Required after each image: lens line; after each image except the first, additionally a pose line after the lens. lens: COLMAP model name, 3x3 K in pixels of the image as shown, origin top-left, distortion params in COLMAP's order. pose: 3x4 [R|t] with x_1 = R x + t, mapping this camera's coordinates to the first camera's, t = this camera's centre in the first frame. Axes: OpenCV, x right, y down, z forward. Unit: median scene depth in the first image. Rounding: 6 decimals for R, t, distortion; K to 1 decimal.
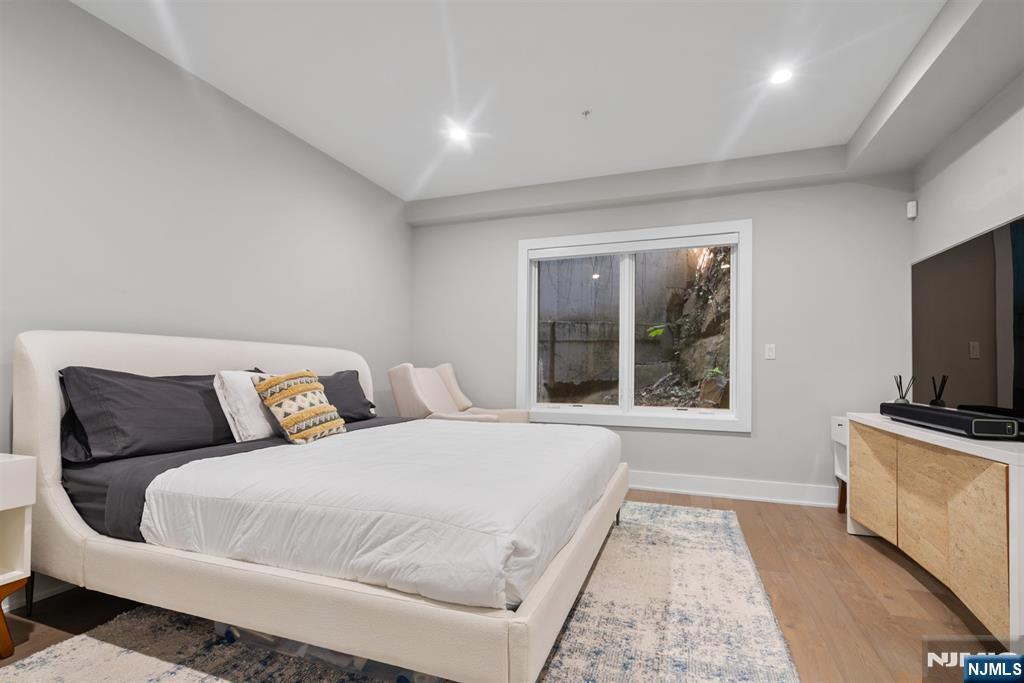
lens RADIAL K [[482.0, 0, 508.7], [0, 482.0, 358.6], [0, 0, 1]] dist [-0.002206, 0.002837]
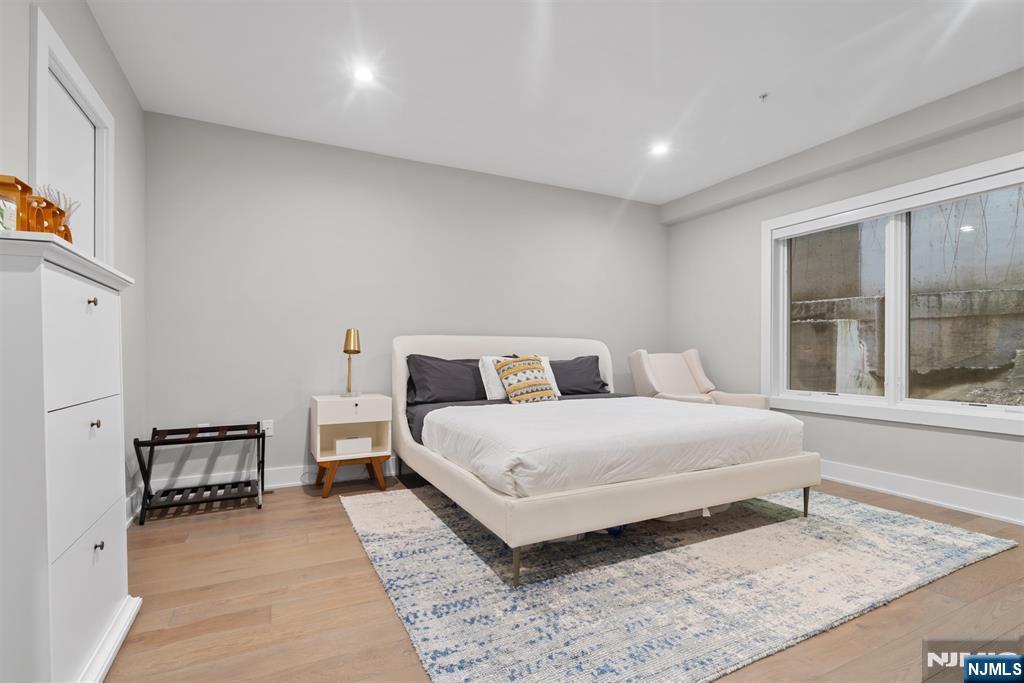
lens RADIAL K [[482.0, 0, 510.7], [0, 482.0, 348.4], [0, 0, 1]] dist [-0.002206, 0.002837]
pose [[0.729820, -0.014558, -0.683484, 0.530884], [0.018754, 0.999823, -0.001271, 0.002800], [0.683382, -0.011890, 0.729964, -0.103928]]
